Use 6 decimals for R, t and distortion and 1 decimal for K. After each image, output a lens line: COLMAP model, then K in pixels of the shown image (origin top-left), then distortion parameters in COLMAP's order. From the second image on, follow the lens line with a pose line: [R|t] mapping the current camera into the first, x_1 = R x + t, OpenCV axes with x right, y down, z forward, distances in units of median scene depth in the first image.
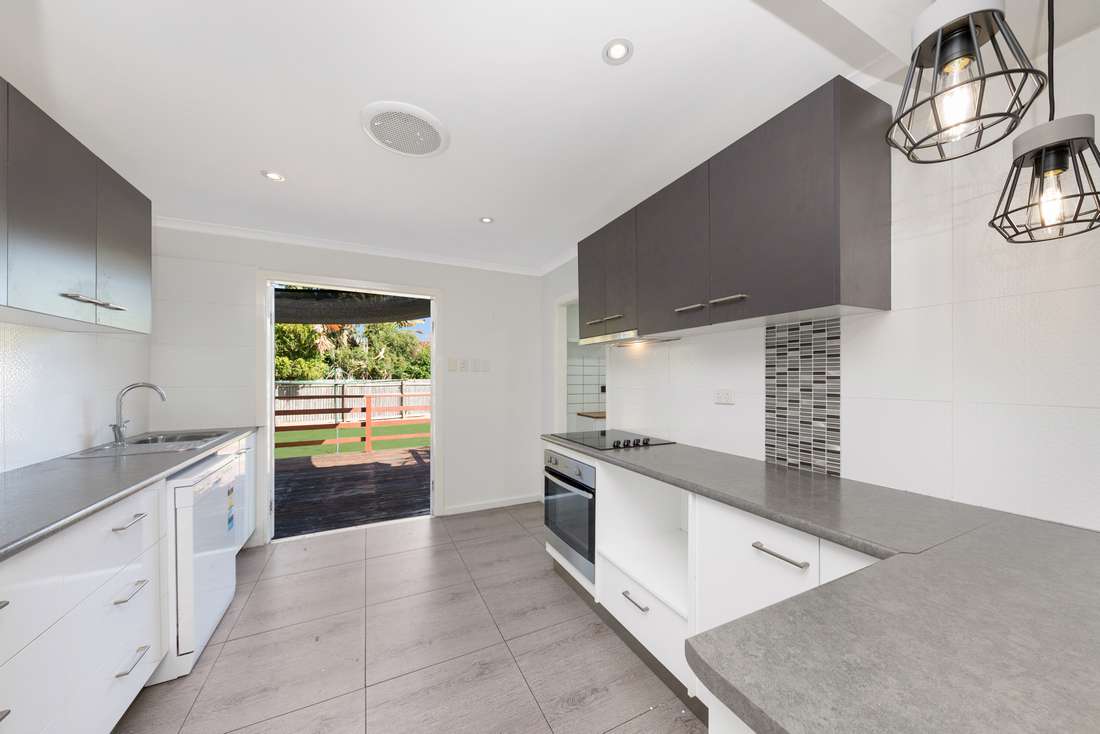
lens RADIAL K [[380.6, 0, 554.5], [0, 380.6, 374.1], [0, 0, 1]] dist [-0.000462, -0.000191]
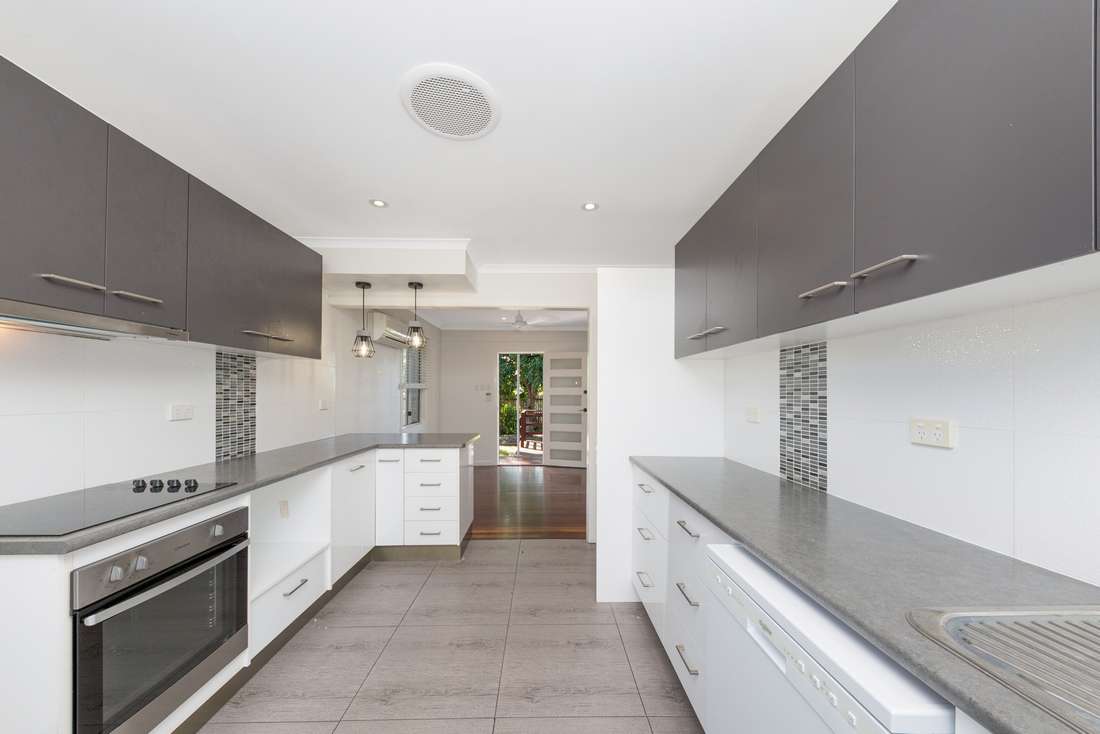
lens RADIAL K [[380.6, 0, 546.8], [0, 380.6, 393.9], [0, 0, 1]] dist [-0.000462, -0.000191]
pose [[-0.904553, -0.007067, 0.426302, -0.981797], [-0.010040, 0.999938, -0.004728, 0.006822], [-0.426242, -0.008557, -0.904568, 1.746944]]
